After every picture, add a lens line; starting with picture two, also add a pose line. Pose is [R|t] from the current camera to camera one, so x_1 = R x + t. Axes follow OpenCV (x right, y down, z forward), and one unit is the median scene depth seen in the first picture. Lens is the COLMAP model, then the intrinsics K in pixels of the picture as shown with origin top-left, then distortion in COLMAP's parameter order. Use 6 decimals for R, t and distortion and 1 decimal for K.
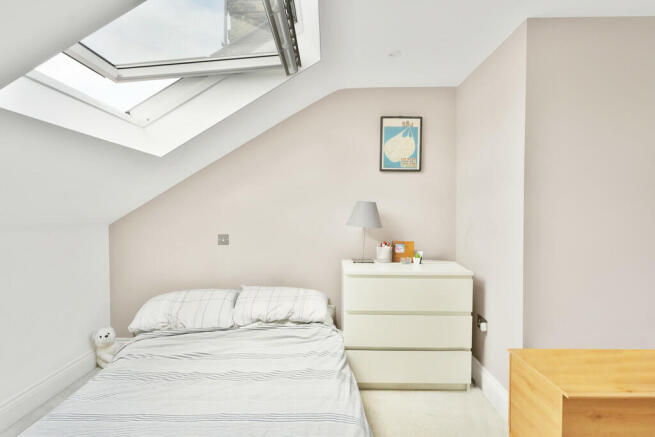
lens RADIAL K [[343.5, 0, 325.8], [0, 343.5, 218.3], [0, 0, 1]] dist [-0.001694, -0.000554]
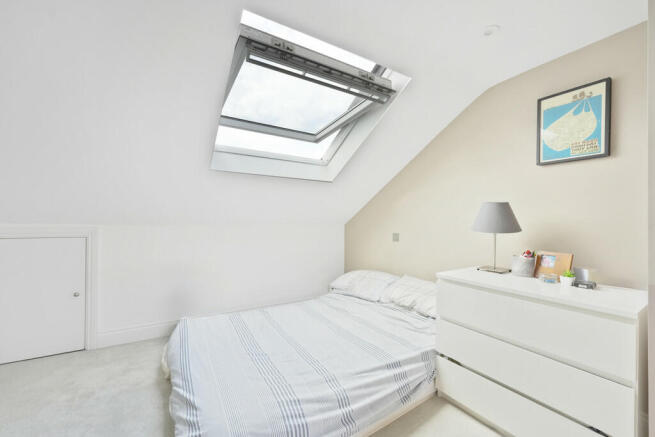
lens RADIAL K [[260.8, 0, 327.3], [0, 260.8, 218.8], [0, 0, 1]] dist [-0.015758, -0.000257]
pose [[0.519456, -0.000009, -0.854497, 0.425641], [-0.029577, 0.999401, -0.017991, 0.016596], [0.853985, 0.034619, 0.519144, 0.254939]]
